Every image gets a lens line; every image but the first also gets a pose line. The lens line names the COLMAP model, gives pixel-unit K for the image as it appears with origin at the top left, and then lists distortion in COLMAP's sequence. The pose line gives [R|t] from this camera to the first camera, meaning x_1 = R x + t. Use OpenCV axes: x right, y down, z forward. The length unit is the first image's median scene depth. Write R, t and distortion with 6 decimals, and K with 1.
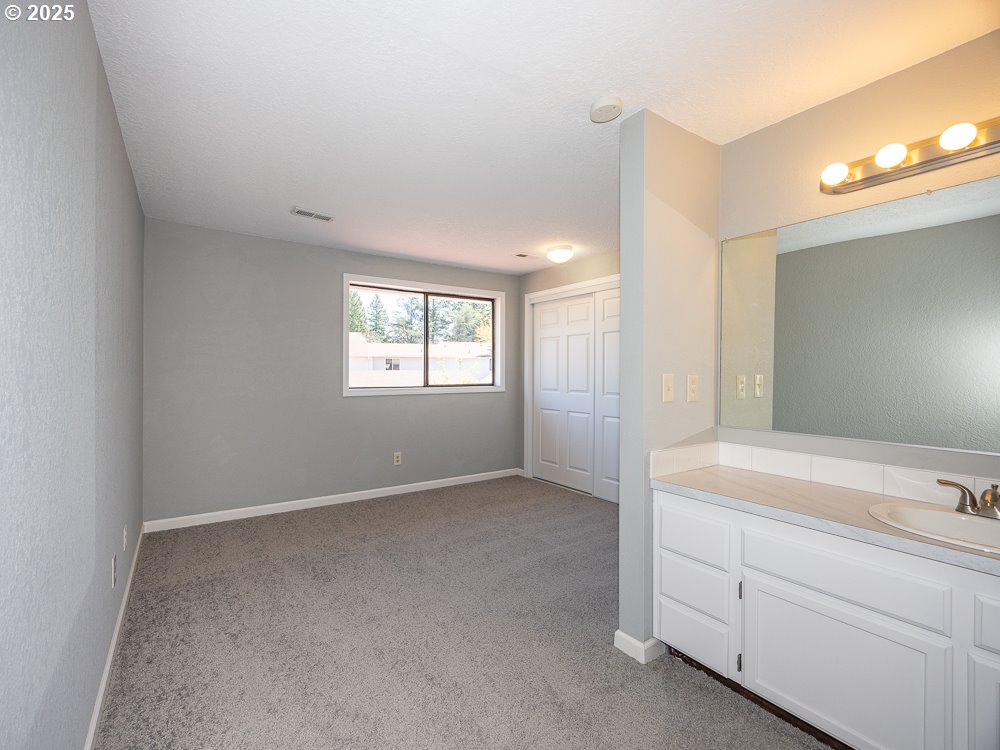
lens RADIAL K [[448.1, 0, 500.0], [0, 448.1, 375.0], [0, 0, 1]] dist [-0.000323, 0.000210]
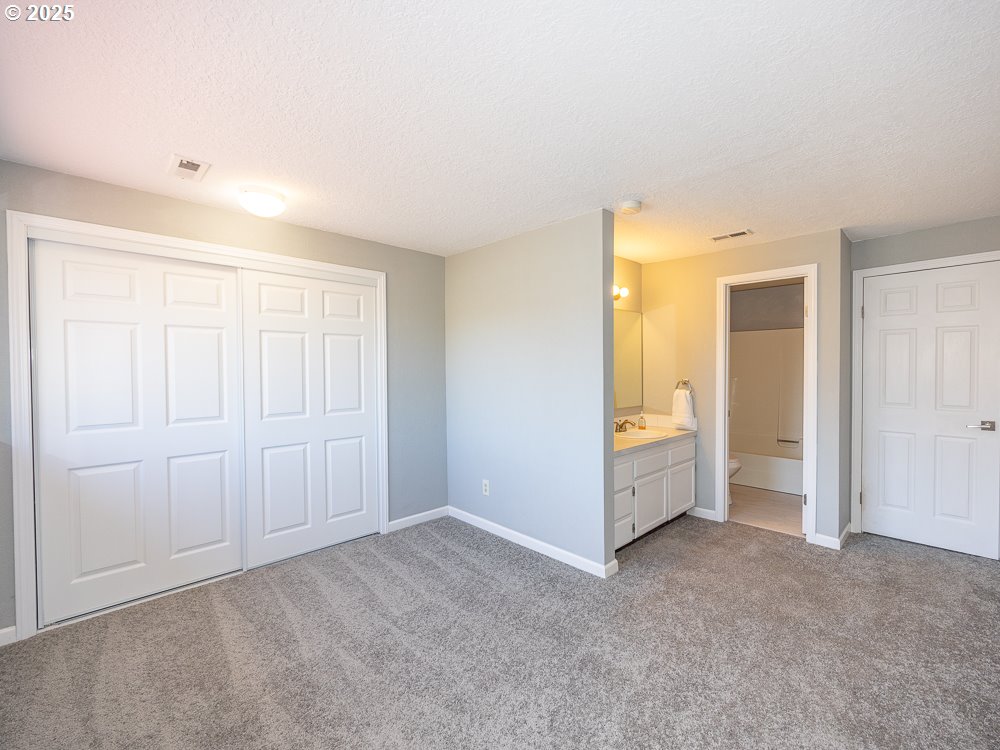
lens RADIAL K [[448.1, 0, 500.0], [0, 448.1, 375.0], [0, 0, 1]] dist [-0.000323, 0.000210]
pose [[-0.151350, -0.012571, 0.988400, -0.478189], [0.011889, 0.999824, 0.014537, -0.027134], [-0.988409, 0.013951, -0.151174, 0.671387]]
